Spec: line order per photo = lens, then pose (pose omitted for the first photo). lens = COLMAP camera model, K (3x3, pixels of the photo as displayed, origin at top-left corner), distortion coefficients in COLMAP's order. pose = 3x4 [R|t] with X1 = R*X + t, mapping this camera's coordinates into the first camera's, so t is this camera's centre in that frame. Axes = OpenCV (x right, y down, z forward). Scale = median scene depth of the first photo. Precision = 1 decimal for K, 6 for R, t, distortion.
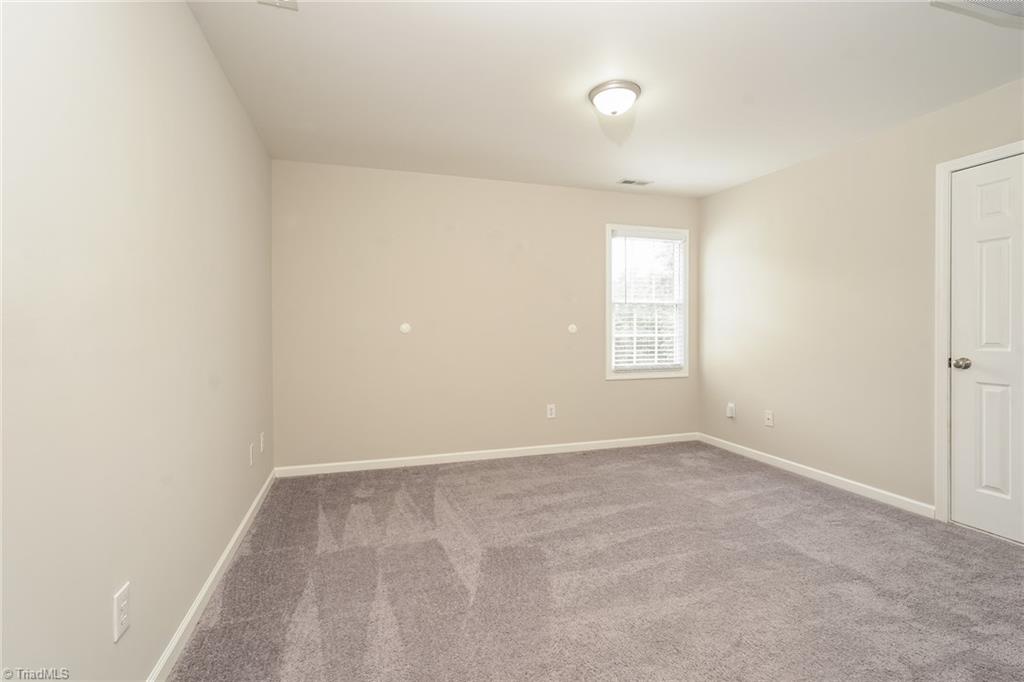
lens RADIAL K [[455.4, 0, 512.2], [0, 455.4, 332.9], [0, 0, 1]] dist [-0.004788, 0.000087]
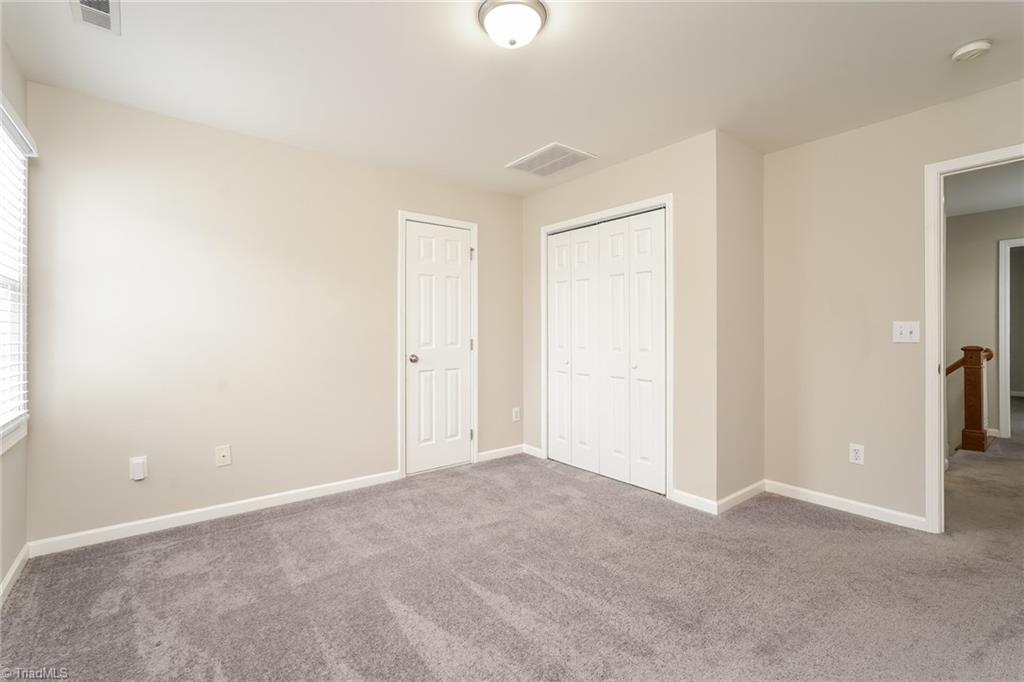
lens RADIAL K [[455.4, 0, 511.9], [0, 455.4, 334.1], [0, 0, 1]] dist [-0.004788, 0.000087]
pose [[-0.321260, 0.005020, 0.946978, -0.429422], [0.024105, 0.999705, 0.002878, -0.005117], [-0.946684, 0.023751, -0.321286, 1.135500]]
